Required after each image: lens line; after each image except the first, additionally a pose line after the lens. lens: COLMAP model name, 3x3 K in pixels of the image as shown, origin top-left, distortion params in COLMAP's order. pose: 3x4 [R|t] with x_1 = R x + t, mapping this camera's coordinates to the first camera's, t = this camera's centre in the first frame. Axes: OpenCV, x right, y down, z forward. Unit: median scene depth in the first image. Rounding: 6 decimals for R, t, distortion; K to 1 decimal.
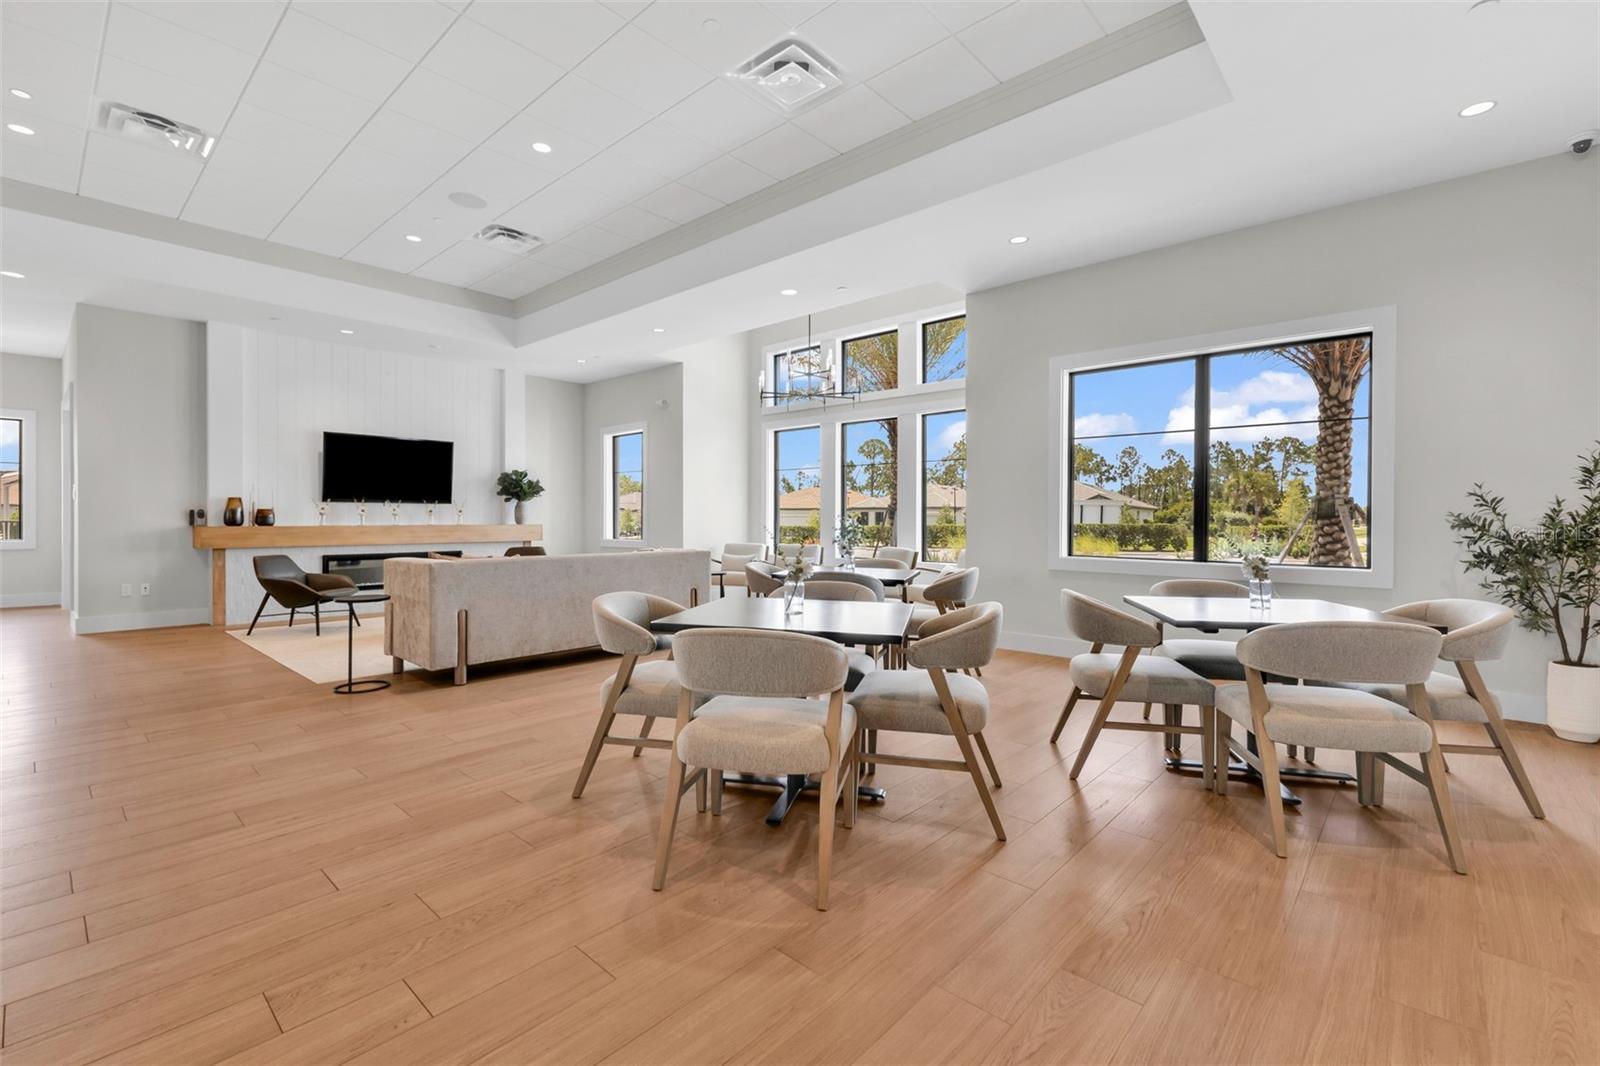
lens RADIAL K [[699.6, 0, 800.3], [0, 699.6, 520.9], [0, 0, 1]] dist [0.004744, 0.000139]
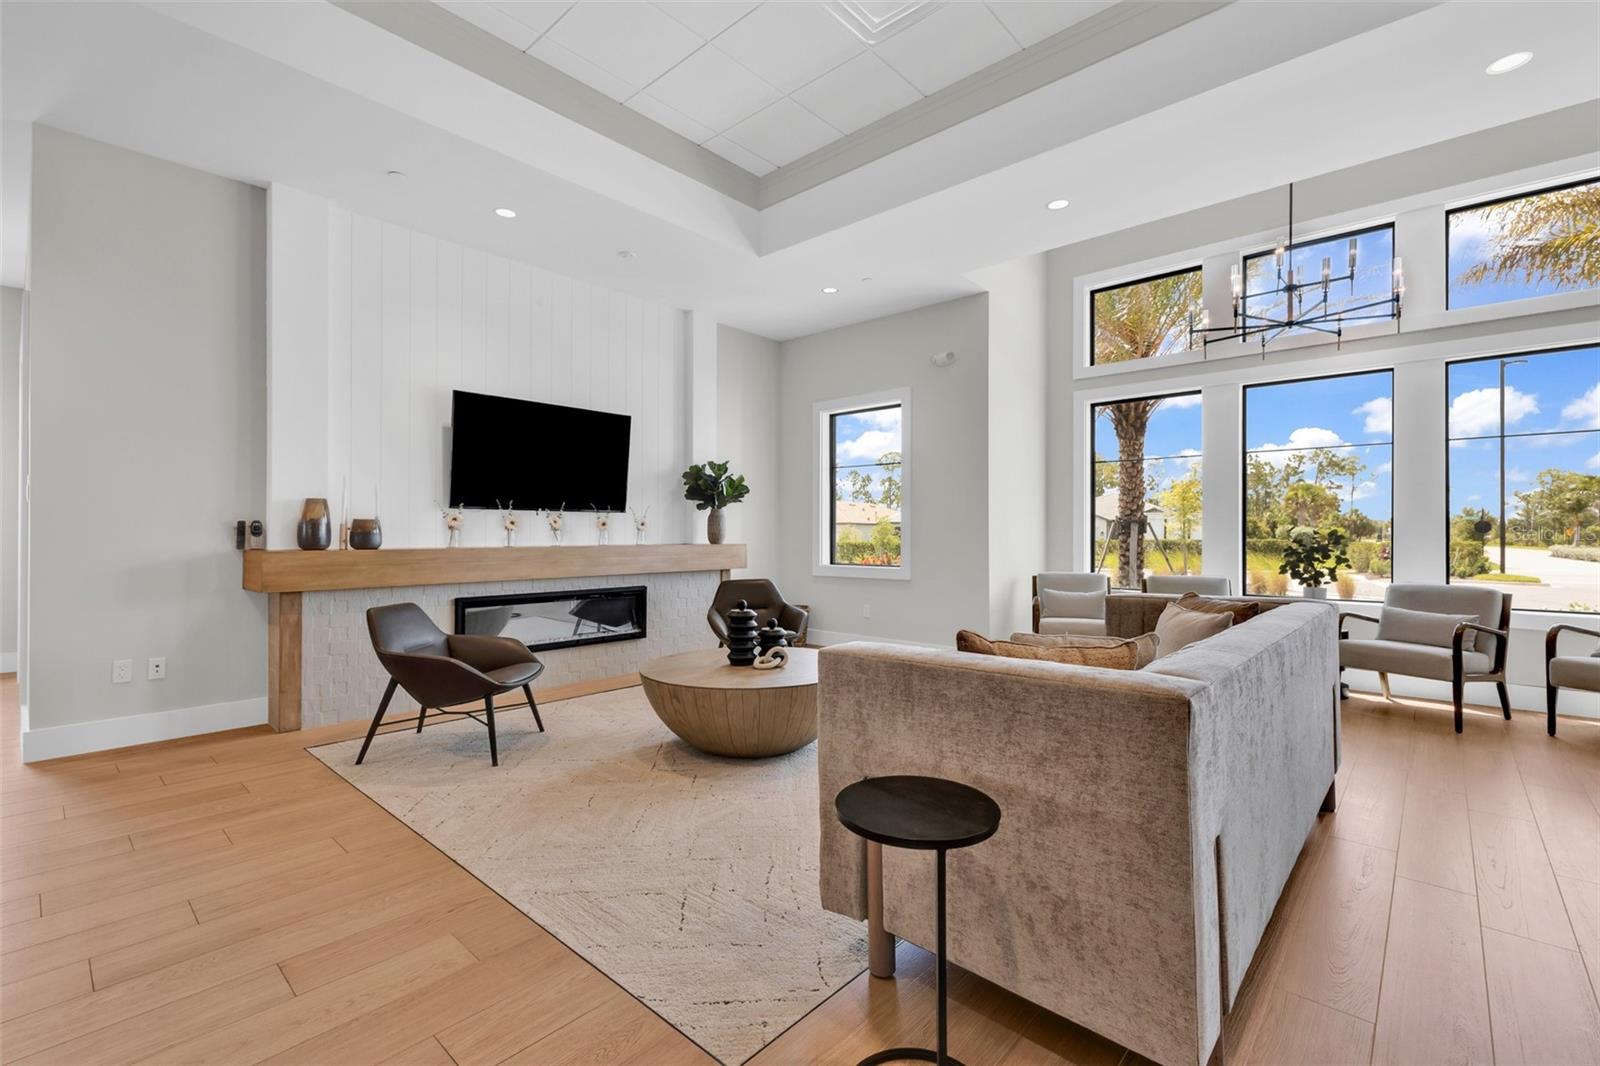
lens RADIAL K [[699.6, 0, 798.1], [0, 699.6, 530.6], [0, 0, 1]] dist [0.004744, 0.000139]
pose [[0.999978, -0.000996, -0.006601, -0.403571], [0.000950, 0.999975, -0.007058, -0.003642], [0.006608, 0.007051, 0.999953, 0.428037]]
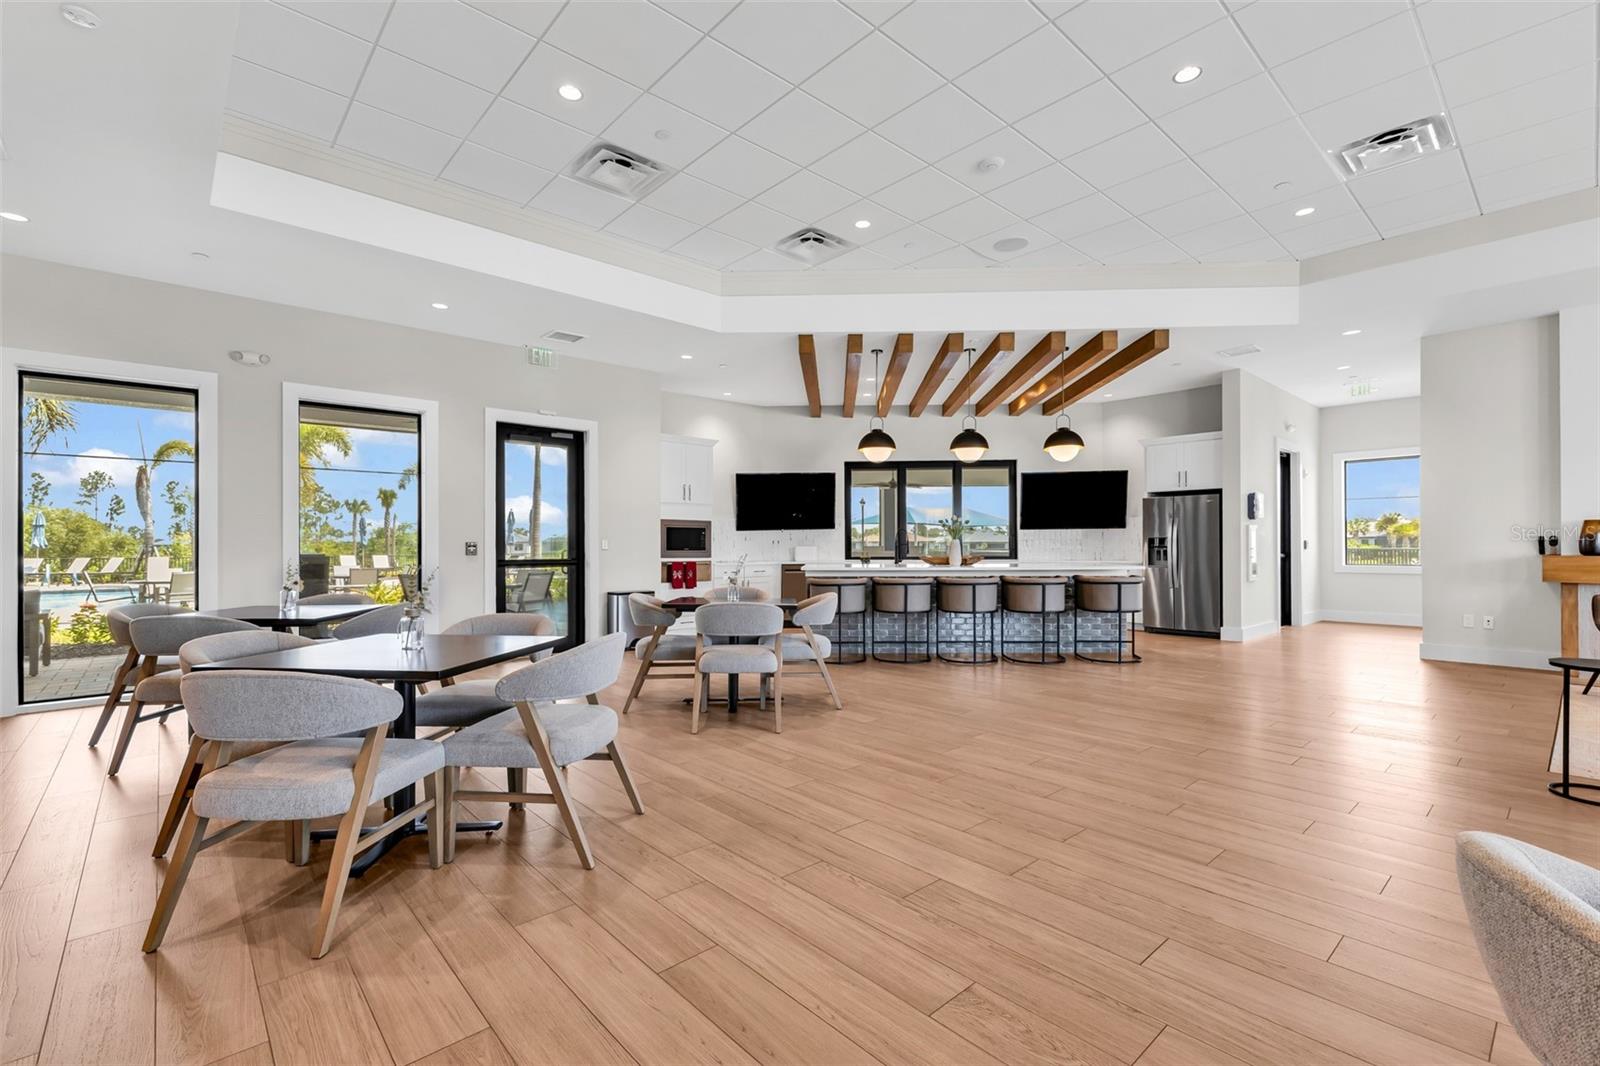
lens RADIAL K [[699.6, 0, 799.9], [0, 699.6, 534.2], [0, 0, 1]] dist [0.004744, 0.000139]
pose [[-0.098247, -0.015441, -0.995042, 0.074052], [-0.004891, 0.999875, -0.015033, -0.000752], [0.995150, 0.003390, -0.098310, 0.175879]]
